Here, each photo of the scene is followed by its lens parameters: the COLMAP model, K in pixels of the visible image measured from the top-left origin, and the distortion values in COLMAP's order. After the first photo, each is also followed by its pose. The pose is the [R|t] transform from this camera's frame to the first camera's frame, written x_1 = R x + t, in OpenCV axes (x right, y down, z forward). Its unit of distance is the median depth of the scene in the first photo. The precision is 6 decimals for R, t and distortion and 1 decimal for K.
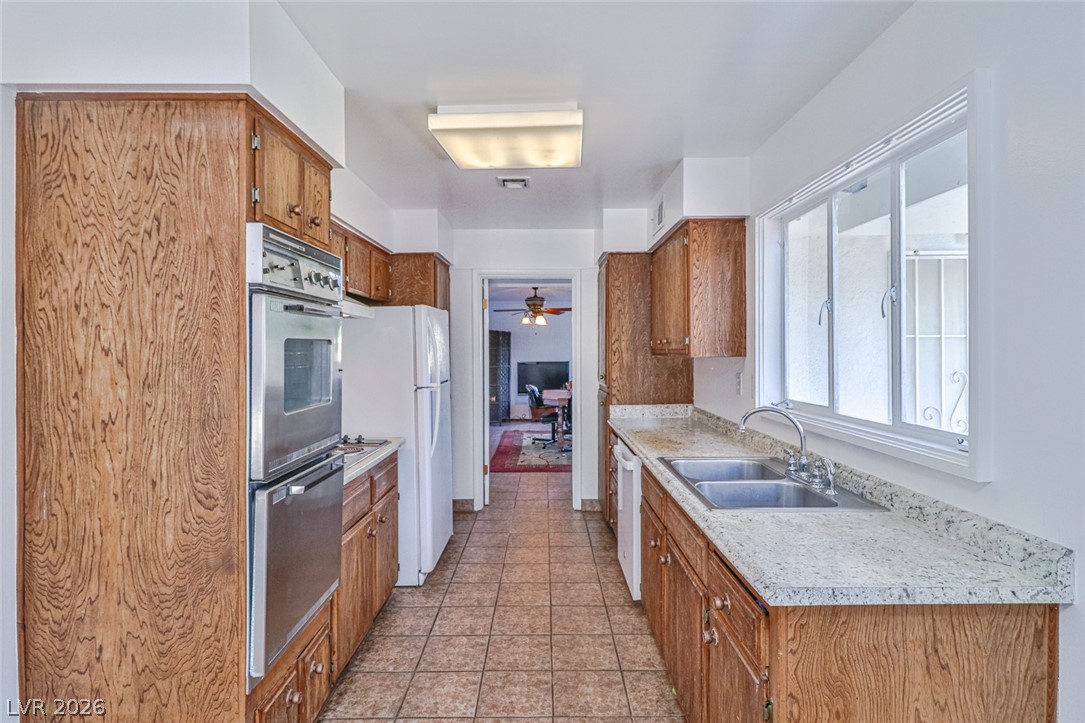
lens RADIAL K [[565.5, 0, 542.0], [0, 565.5, 352.8], [0, 0, 1]] dist [0.004136, -0.004222]
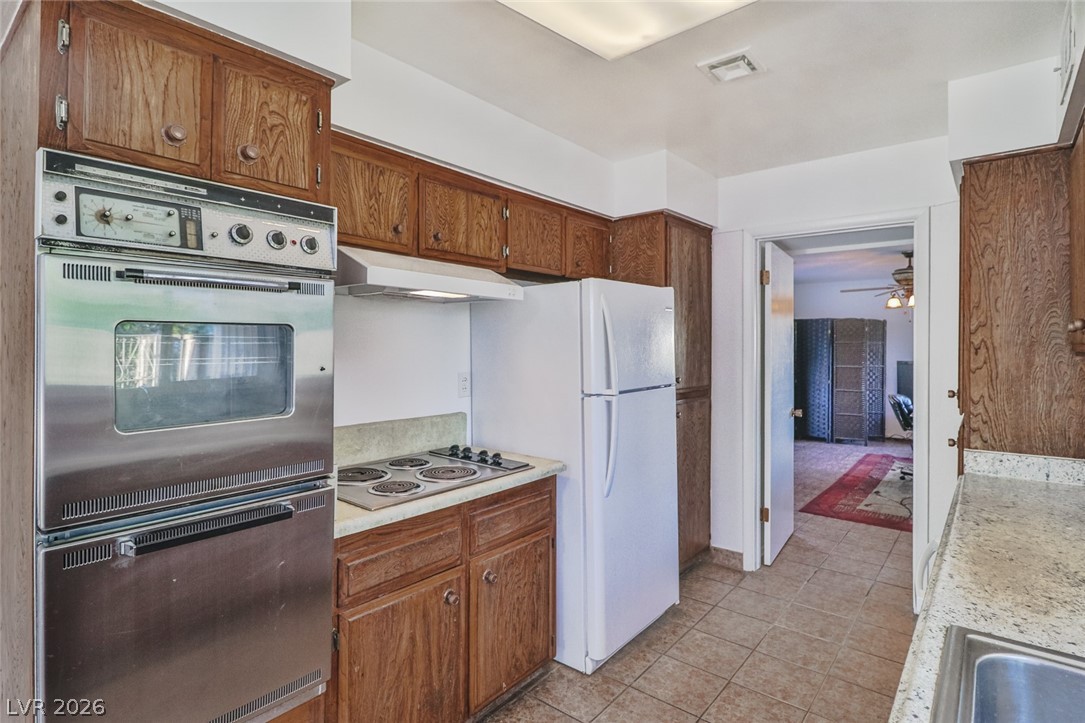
lens RADIAL K [[565.5, 0, 521.9], [0, 565.5, 339.5], [0, 0, 1]] dist [0.004136, -0.004222]
pose [[0.766221, 0.002142, -0.642574, 0.283051], [-0.009568, 0.999922, -0.008076, -0.002456], [0.642506, 0.012336, 0.766181, 0.639437]]
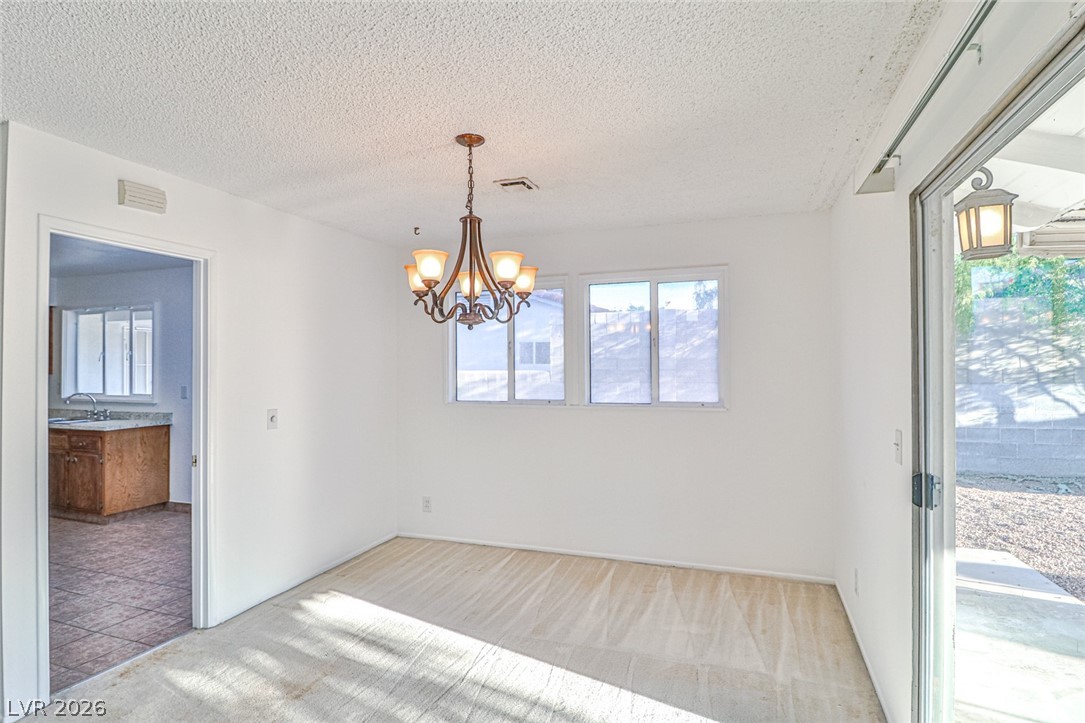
lens RADIAL K [[565.5, 0, 532.5], [0, 565.5, 358.8], [0, 0, 1]] dist [0.004136, -0.004222]
pose [[0.361181, 0.011362, 0.932427, -1.309520], [0.008495, 0.999844, -0.015474, -0.001528], [-0.932457, 0.013510, 0.361028, -1.929165]]
